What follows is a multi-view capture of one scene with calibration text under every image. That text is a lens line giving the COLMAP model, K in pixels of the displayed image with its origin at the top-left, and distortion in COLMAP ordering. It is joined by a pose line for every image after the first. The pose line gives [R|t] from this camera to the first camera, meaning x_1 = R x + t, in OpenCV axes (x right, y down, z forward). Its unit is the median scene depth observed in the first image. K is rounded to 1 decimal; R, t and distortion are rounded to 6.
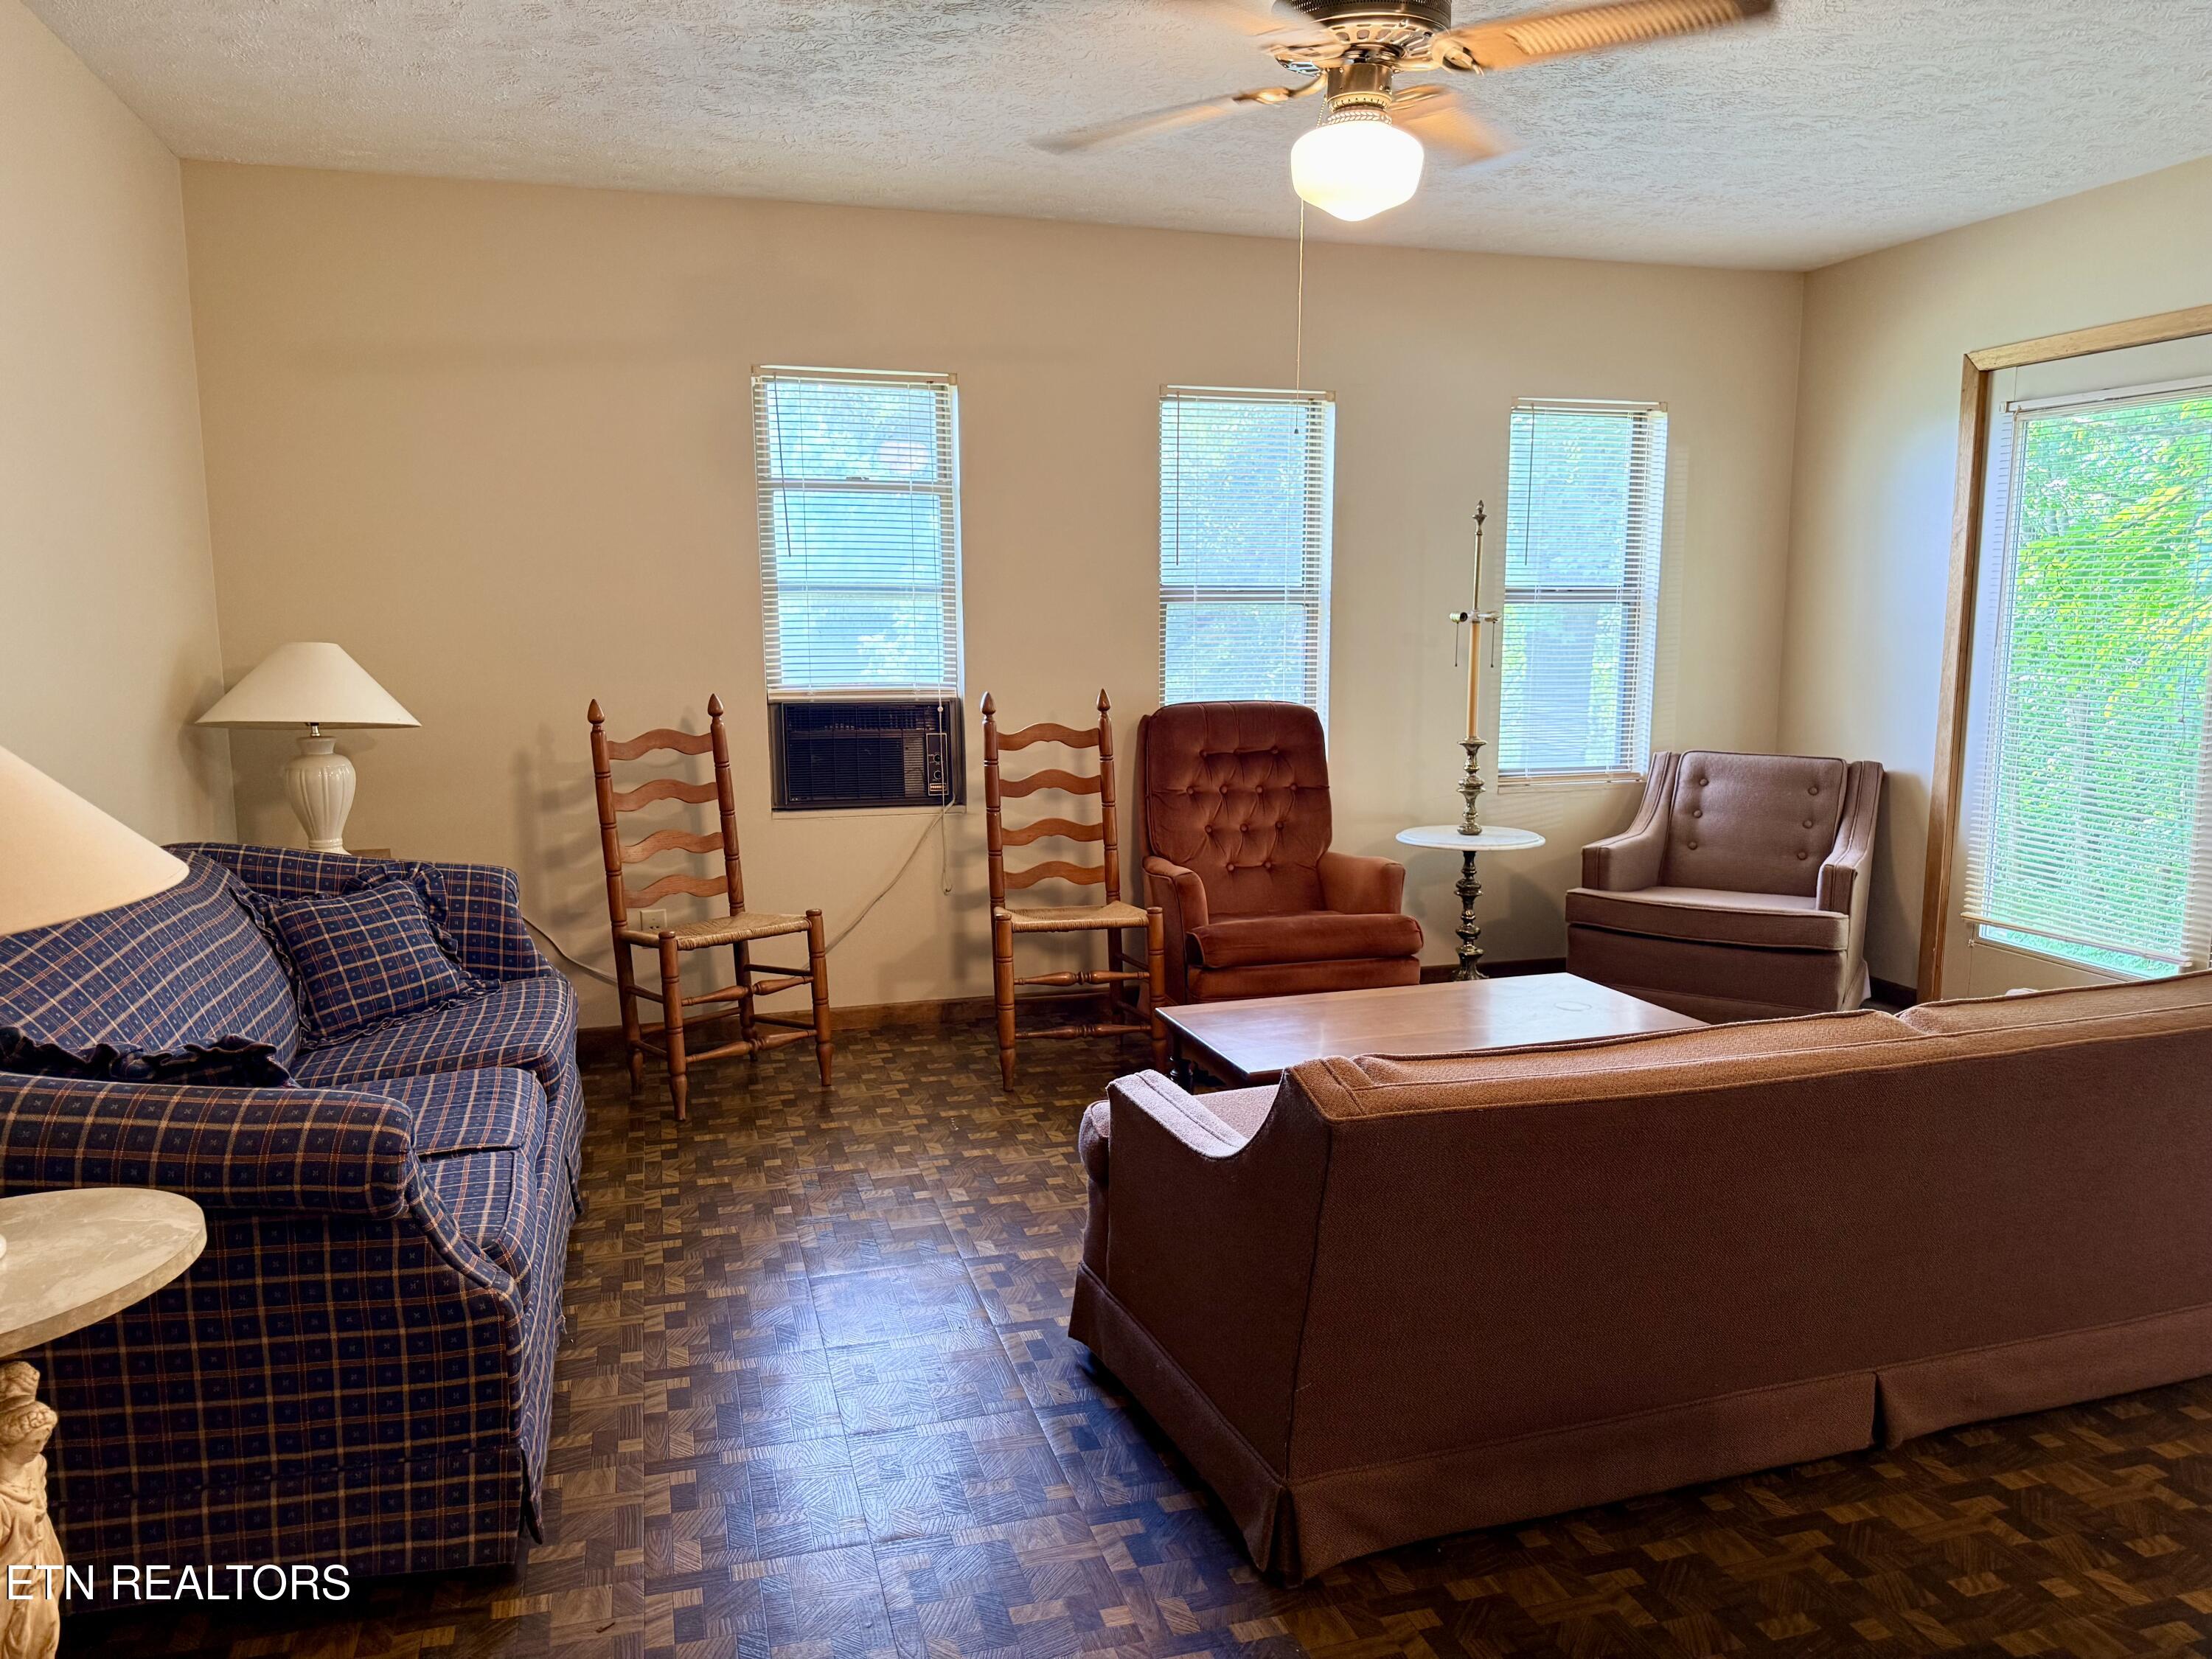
lens RADIAL K [[1514.9, 0, 1106.0], [0, 1514.9, 829.5], [0, 0, 1]] dist [0.035606, -0.001781]
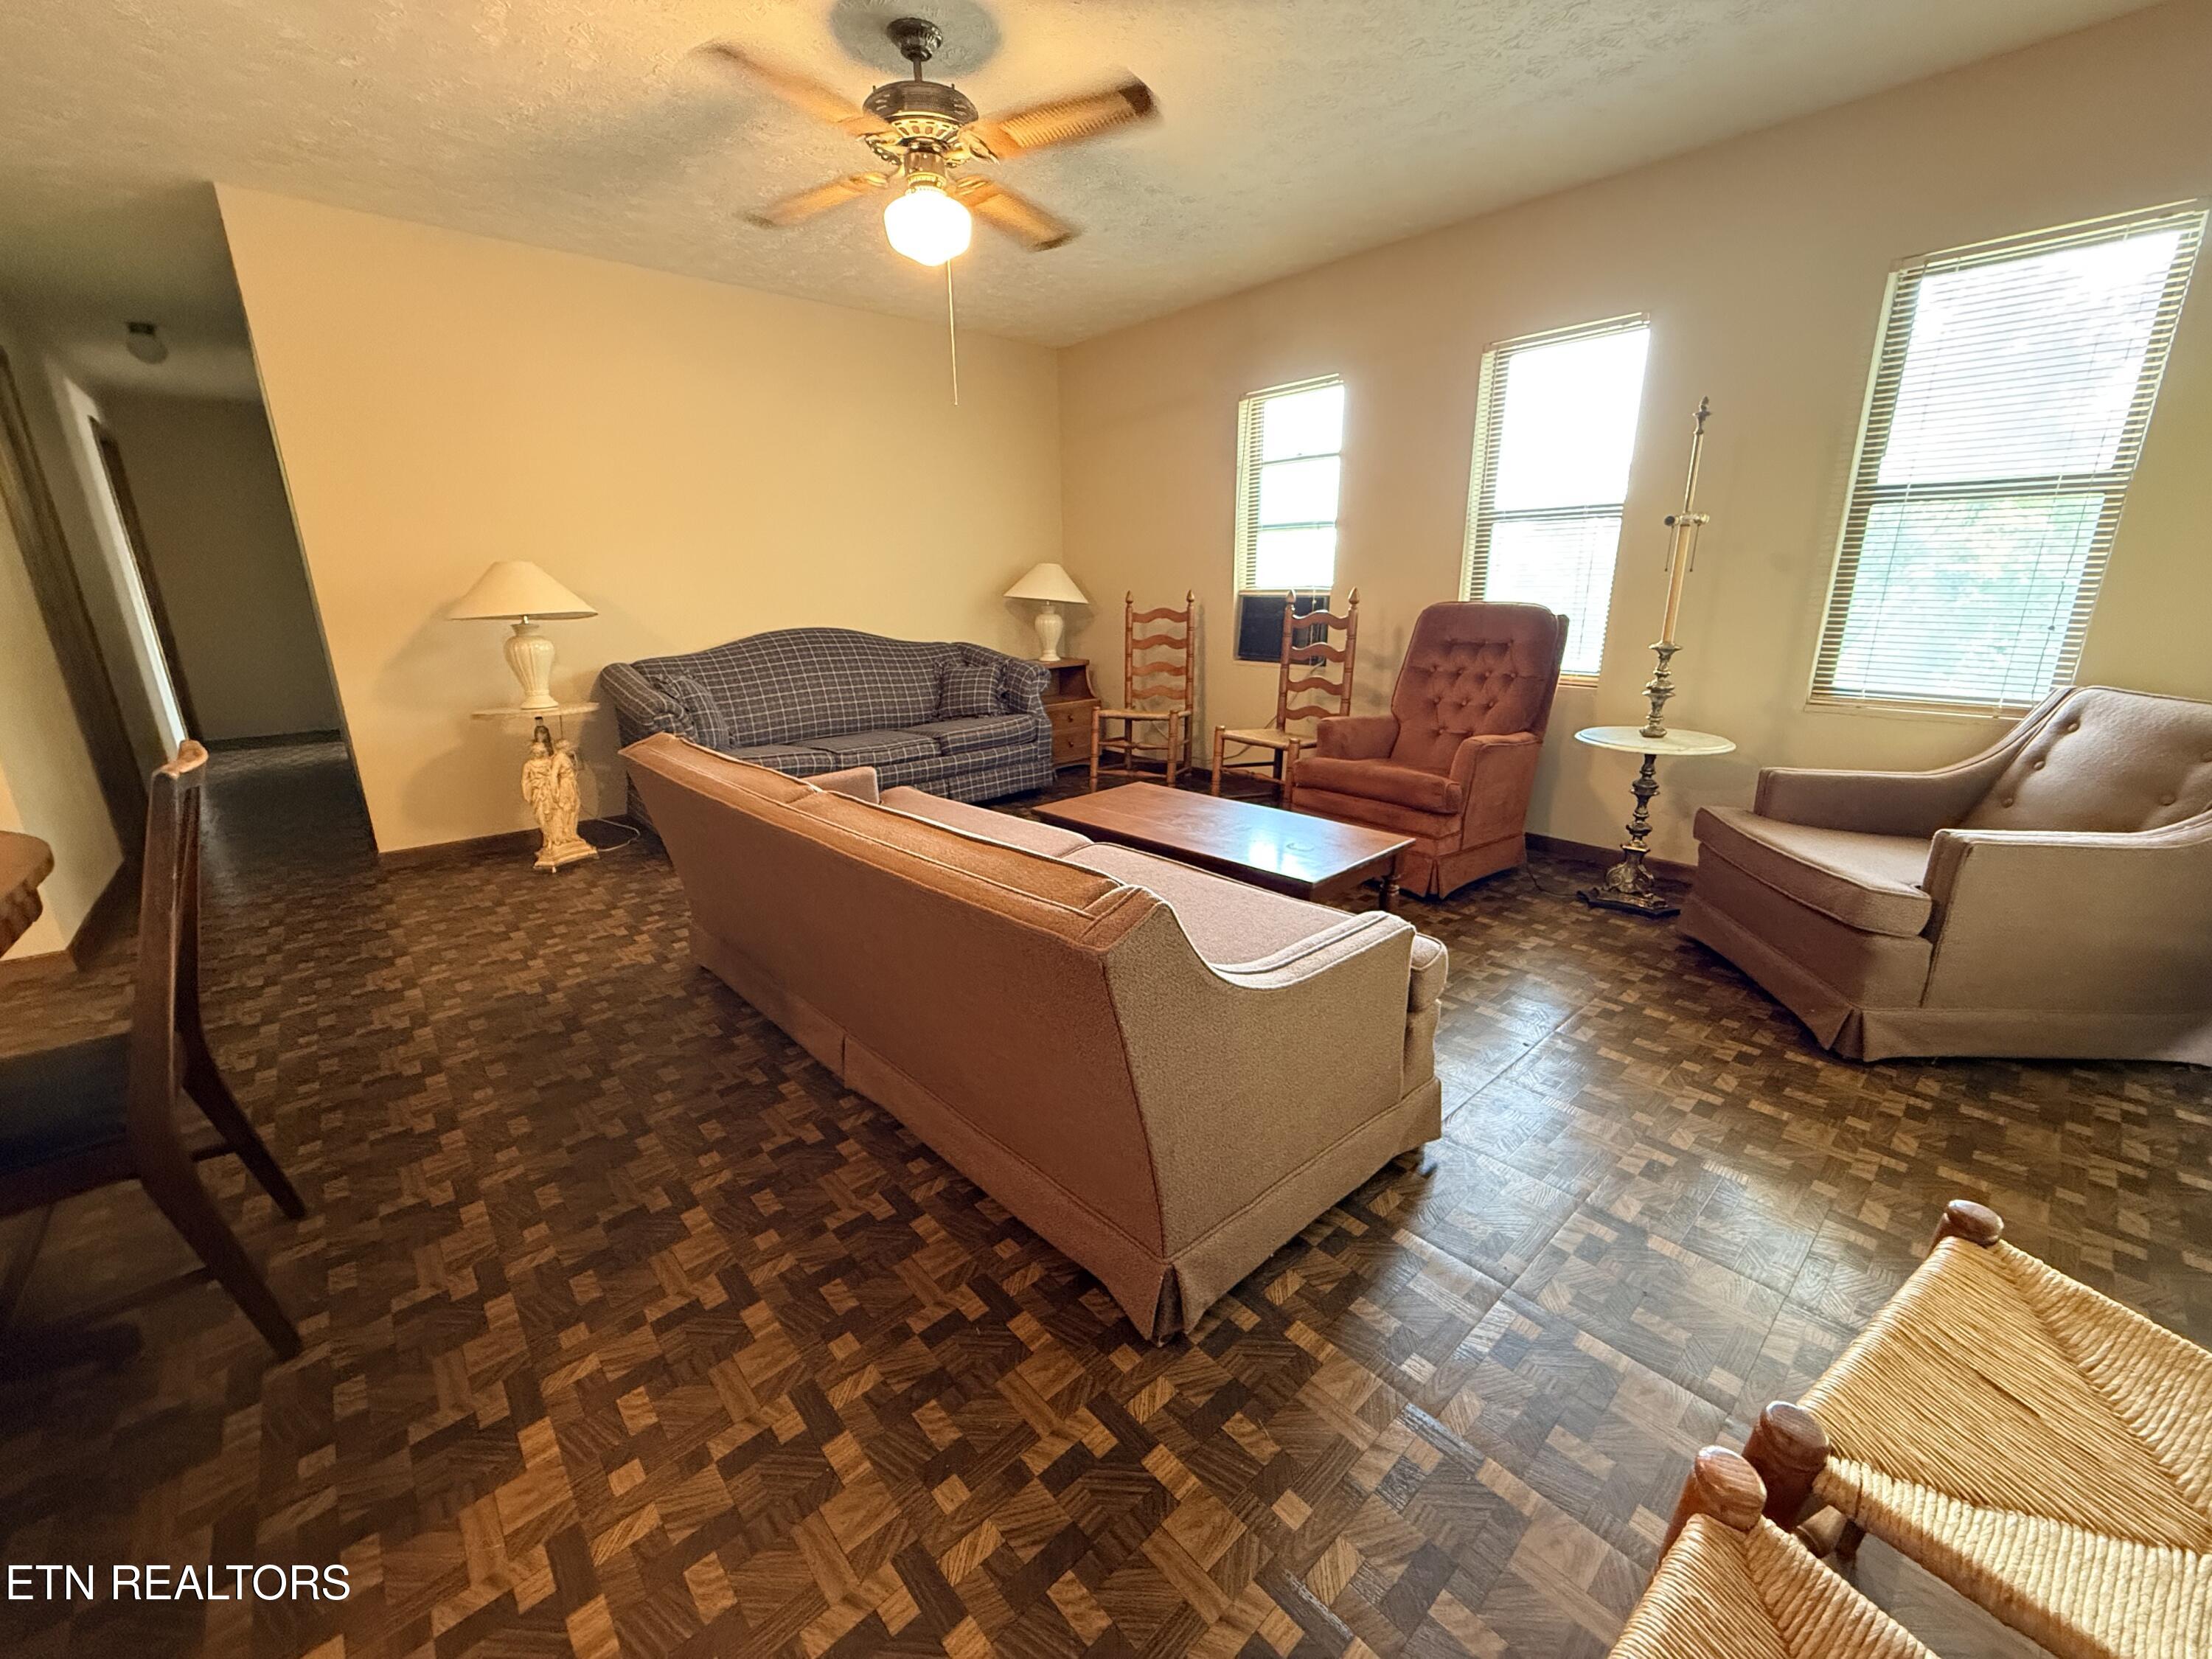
lens RADIAL K [[881.3, 0, 1104.8], [0, 881.3, 830.2], [0, 0, 1]] dist [0.000210, 0.000229]
pose [[0.426703, 0.242521, -0.871268, 0.655416], [-0.119449, 0.970048, 0.211517, -0.019112], [0.896469, 0.013817, 0.442892, 0.416233]]
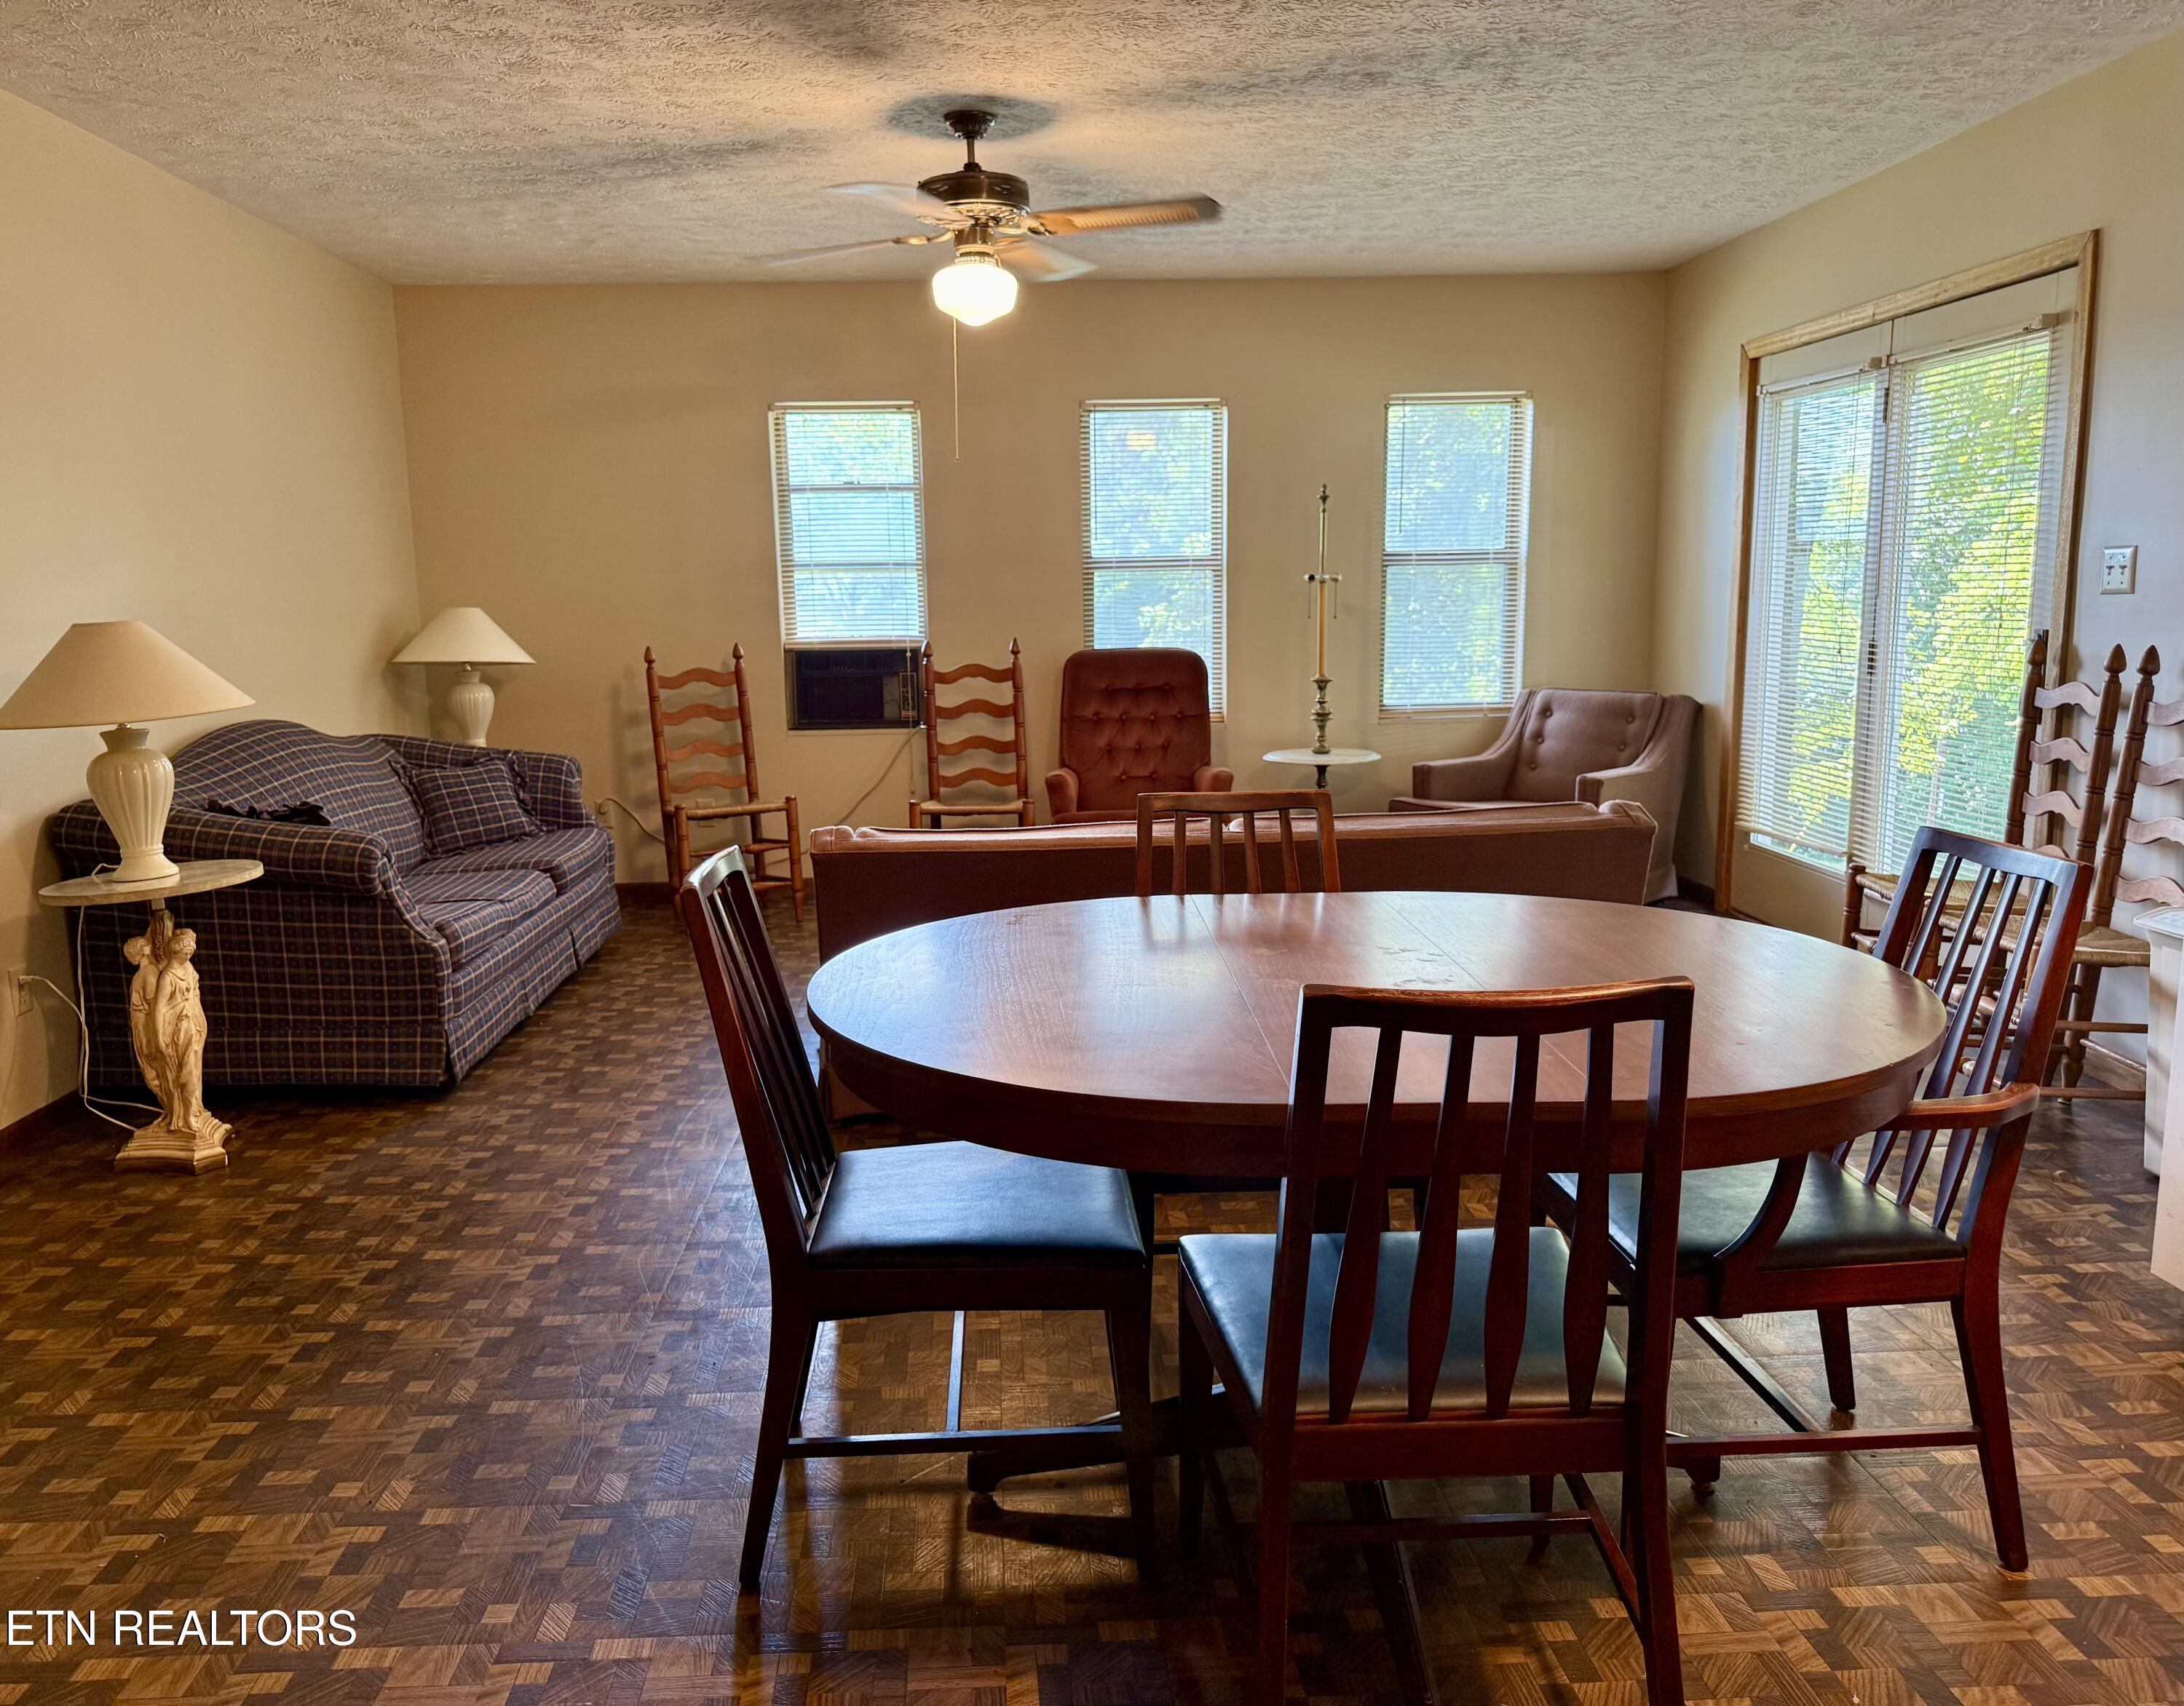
lens RADIAL K [[1582.6, 0, 1087.2], [0, 1582.6, 837.0], [0, 0, 1]] dist [0.064422, -0.002599]
pose [[0.970601, 0.020417, -0.239826, 0.385317], [-0.017348, 0.999738, 0.014900, 0.058245], [0.240068, -0.010302, 0.970702, -0.323077]]
